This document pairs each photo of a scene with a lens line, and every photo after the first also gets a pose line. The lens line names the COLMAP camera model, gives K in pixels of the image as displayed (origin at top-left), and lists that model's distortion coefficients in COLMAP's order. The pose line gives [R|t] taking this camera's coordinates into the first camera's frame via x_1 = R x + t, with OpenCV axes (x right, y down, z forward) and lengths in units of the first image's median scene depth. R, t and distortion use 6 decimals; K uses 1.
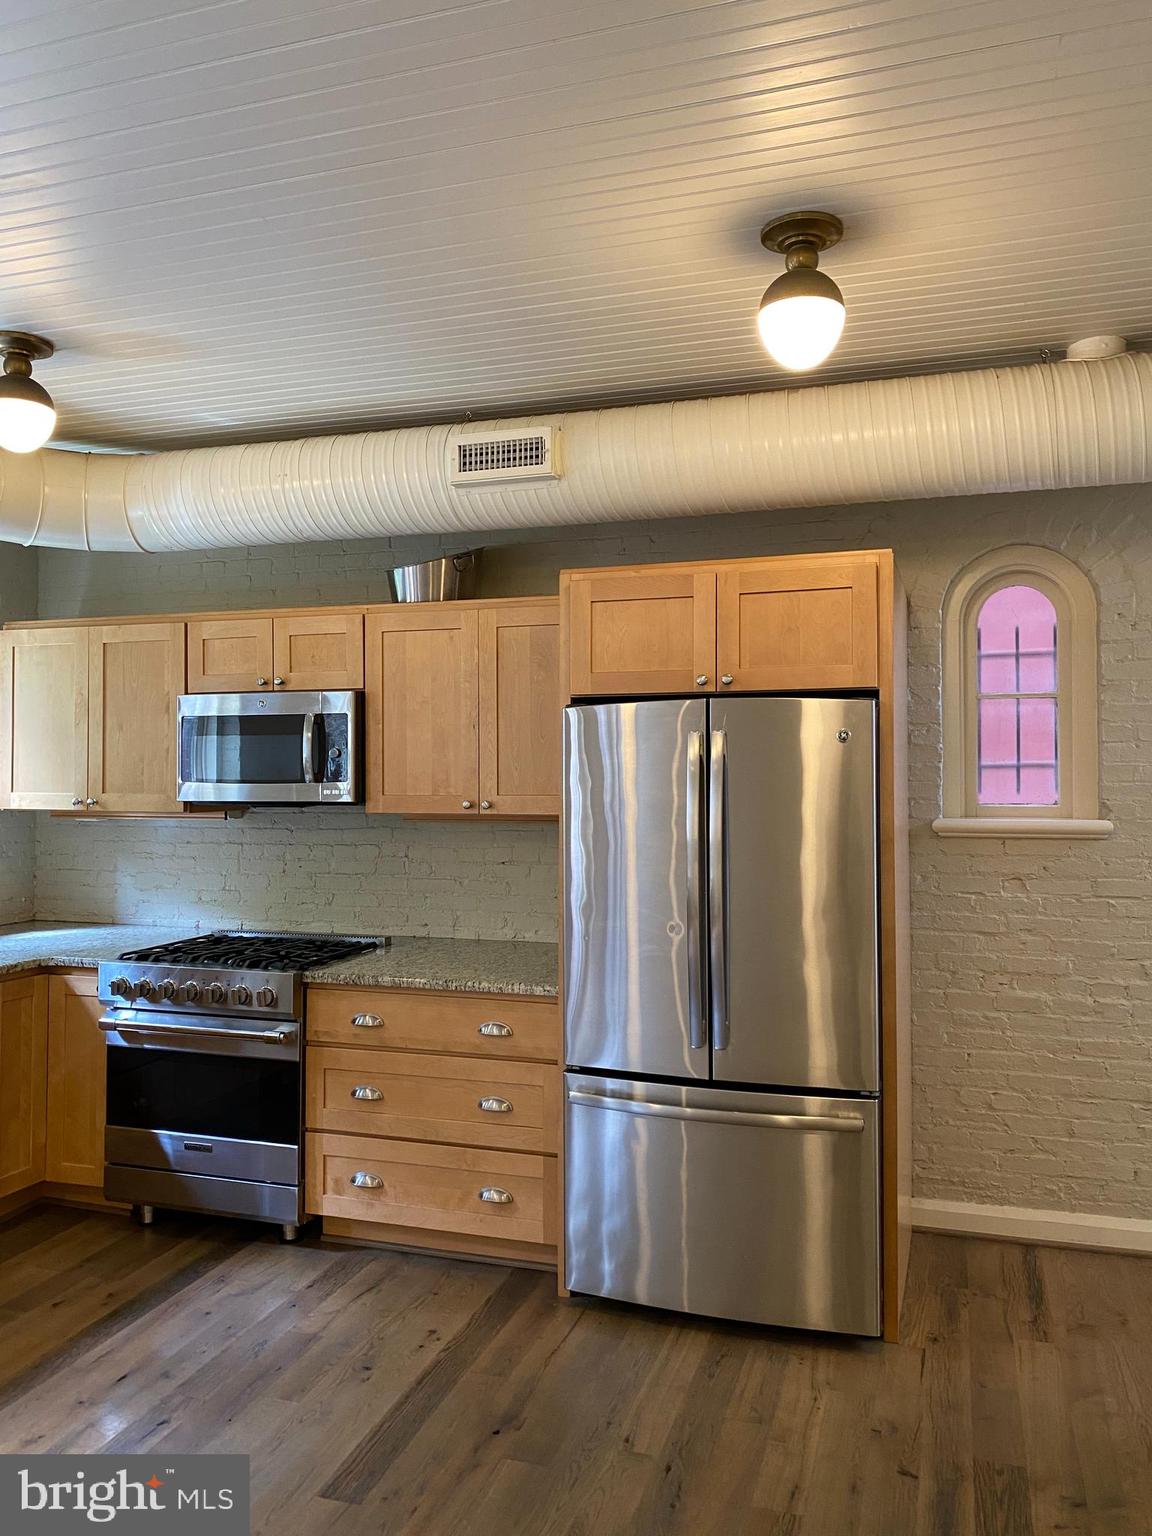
lens RADIAL K [[1168.1, 0, 578.9], [0, 1168.1, 750.7], [0, 0, 1]] dist [0.029424, -0.011135]
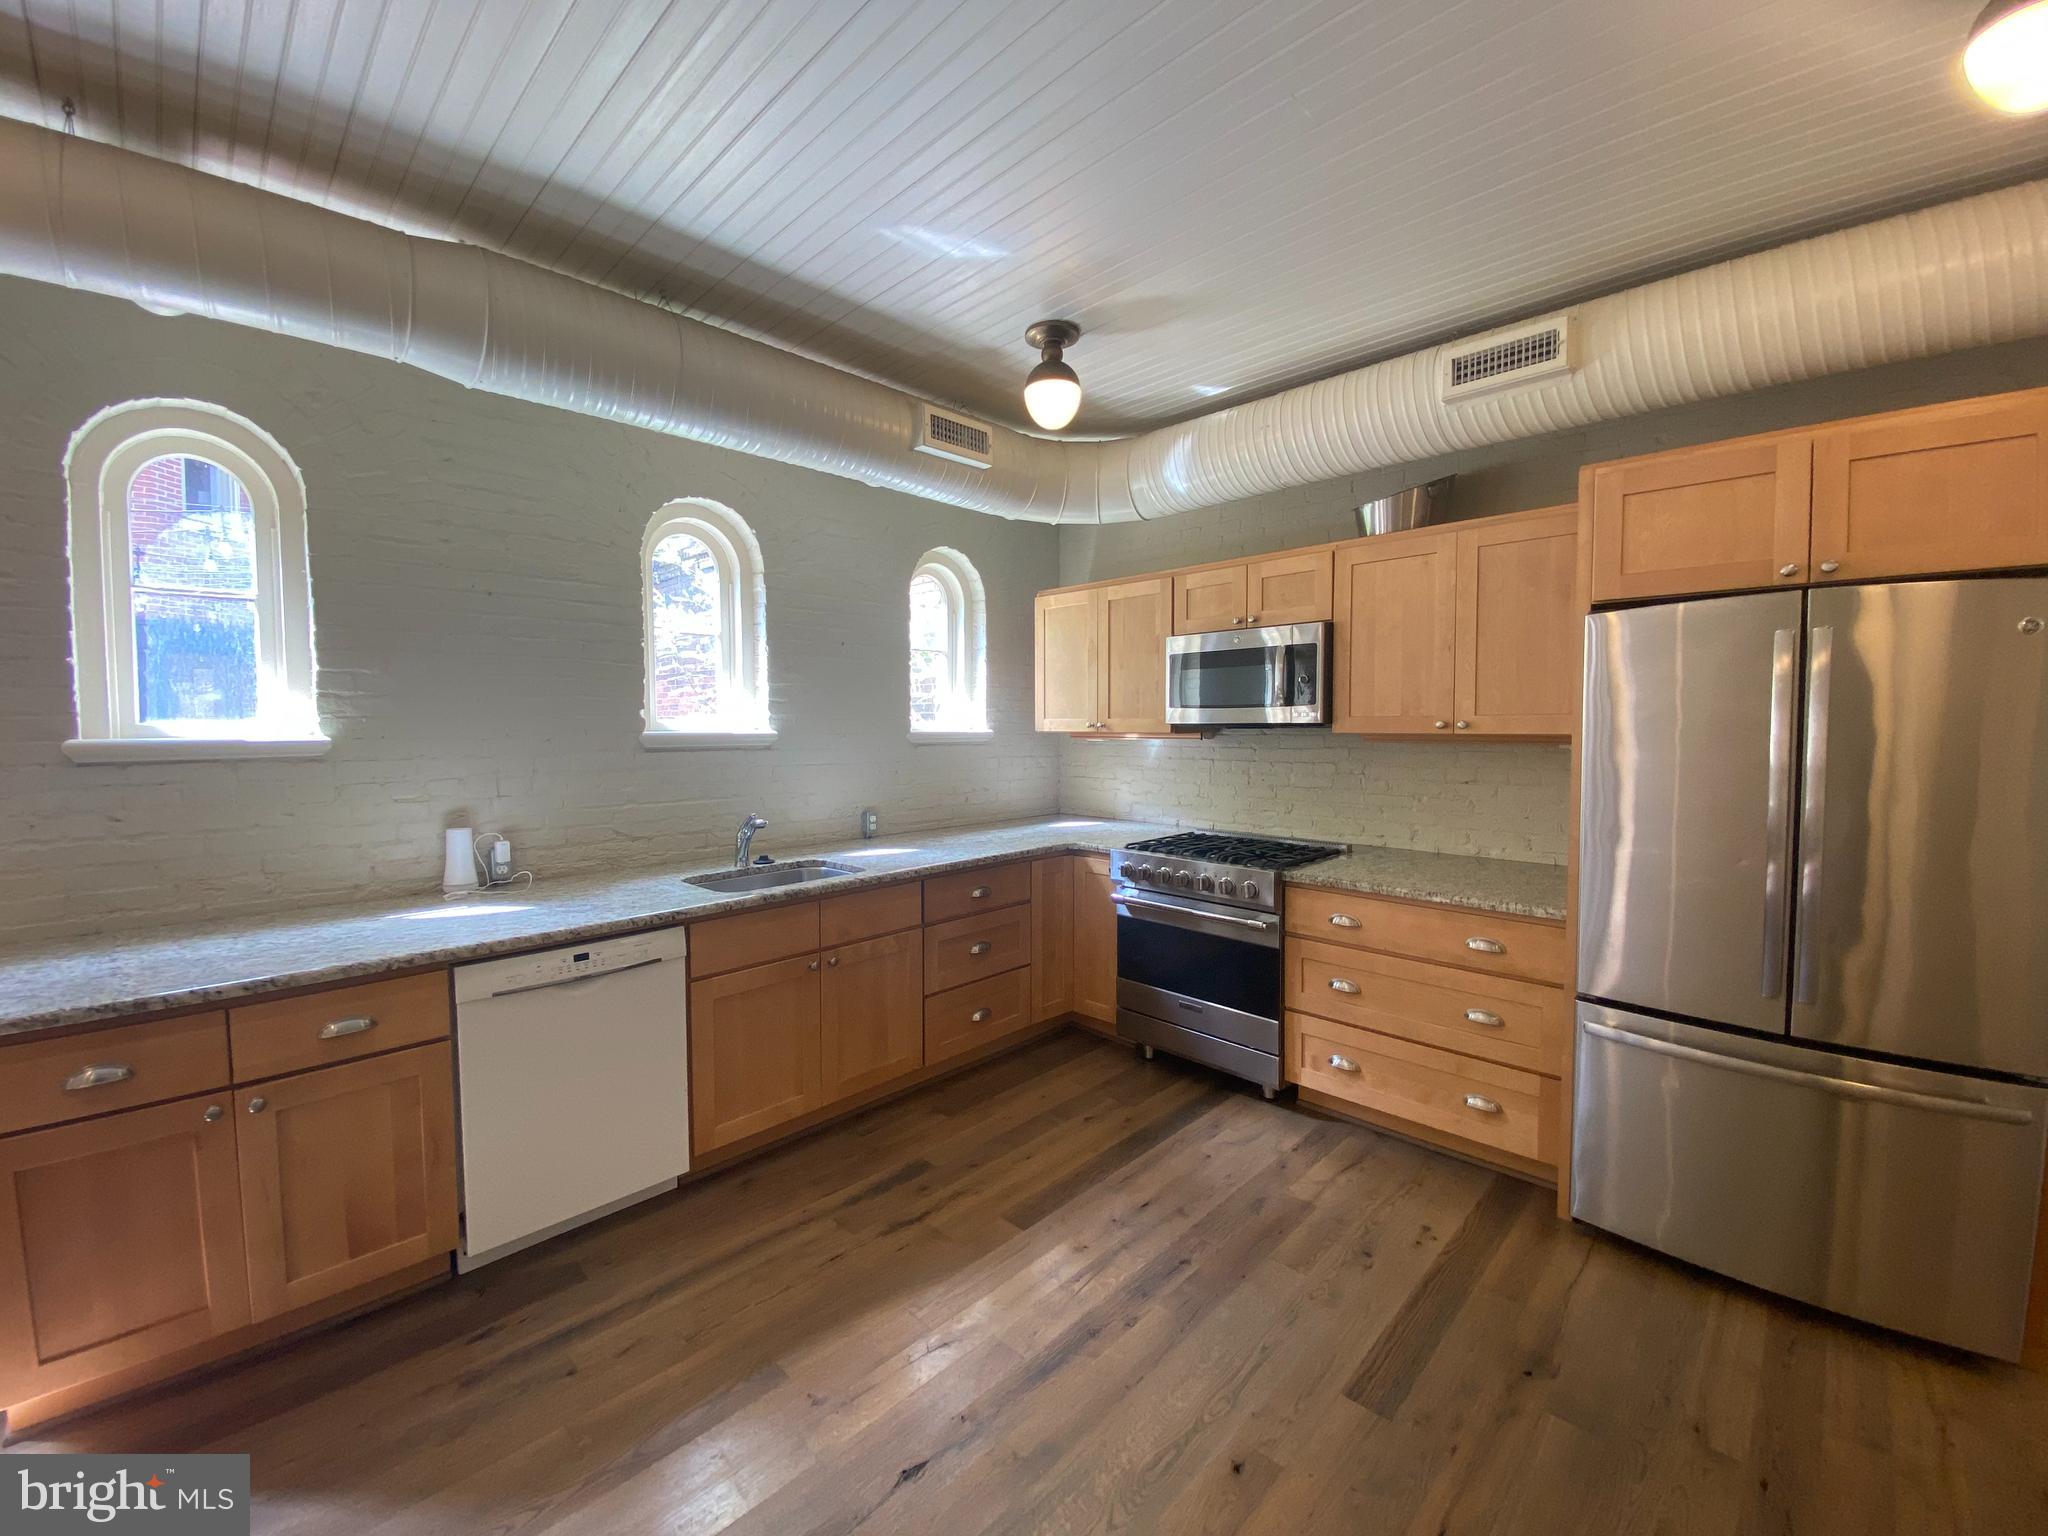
lens RADIAL K [[828.4, 0, 1021.5], [0, 828.4, 770.2], [0, 0, 1]] dist [0.028654, -0.026332]
pose [[0.894037, 0.024765, -0.447308, -0.106721], [0.010956, 0.996964, 0.077094, 0.028245], [0.447859, -0.073826, 0.891051, 0.186384]]
